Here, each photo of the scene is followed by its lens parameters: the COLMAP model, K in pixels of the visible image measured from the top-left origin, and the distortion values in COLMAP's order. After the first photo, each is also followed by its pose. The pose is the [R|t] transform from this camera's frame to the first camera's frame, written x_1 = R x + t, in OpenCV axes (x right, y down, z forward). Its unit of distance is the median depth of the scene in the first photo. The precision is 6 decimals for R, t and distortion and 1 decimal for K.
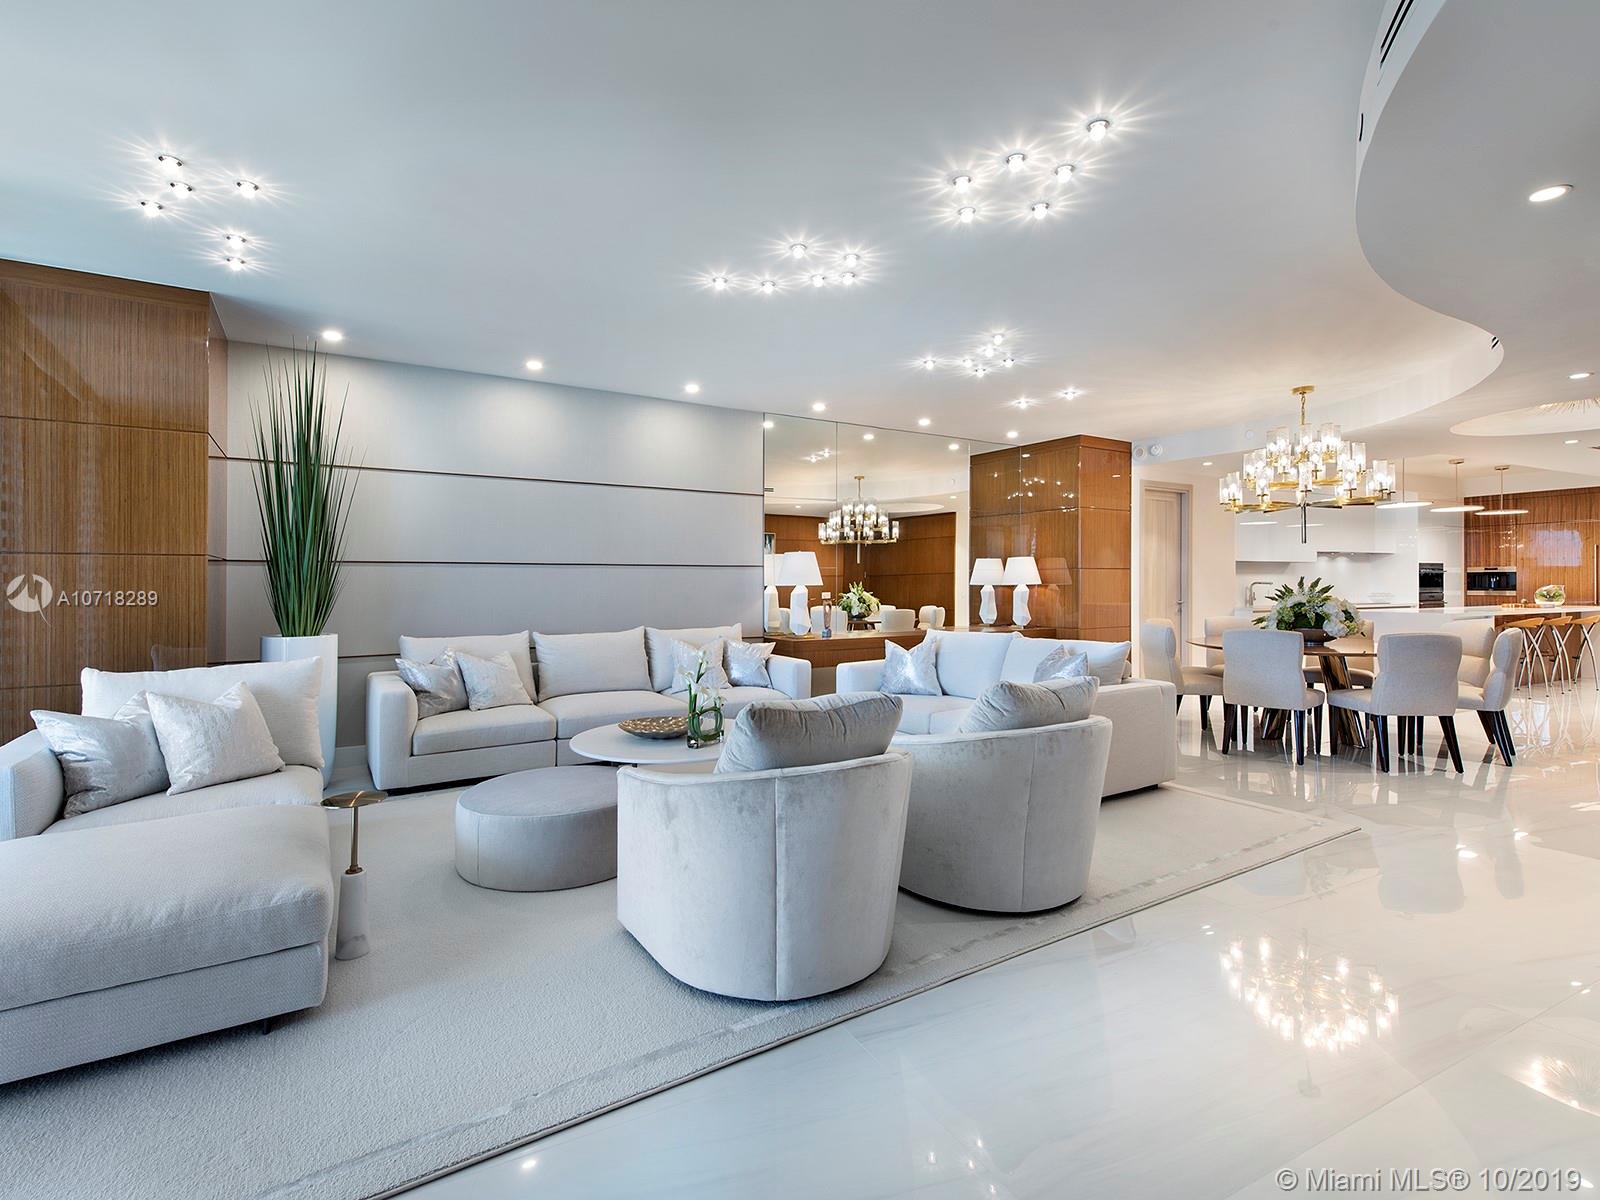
lens RADIAL K [[750.3, 0, 801.3], [0, 750.3, 595.2], [0, 0, 1]] dist [0.000890, 0.000082]
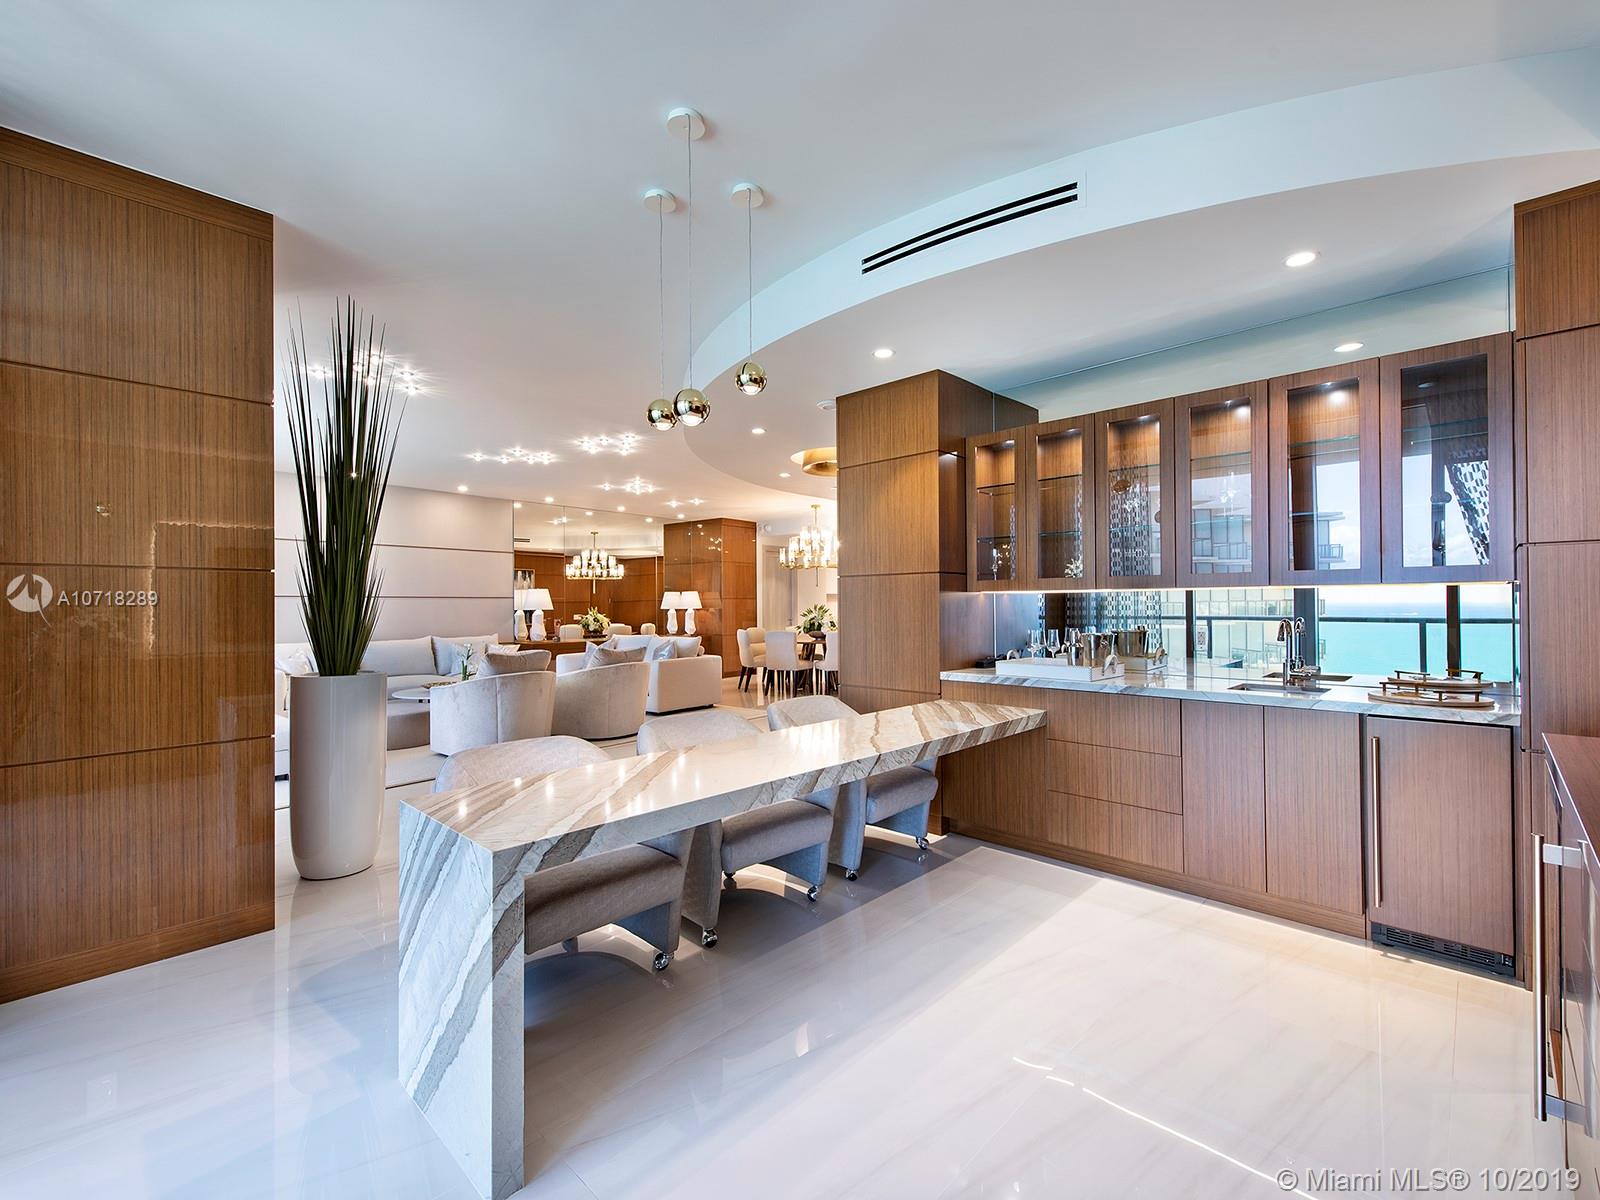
lens RADIAL K [[697.8, 0, 803.8], [0, 697.8, 616.9], [0, 0, 1]] dist [-0.004115, -0.001201]
pose [[0.952510, -0.007774, 0.304409, 0.069685], [0.008071, 0.999967, 0.000282, 0.005325], [-0.304401, 0.002188, 0.952542, -0.481999]]
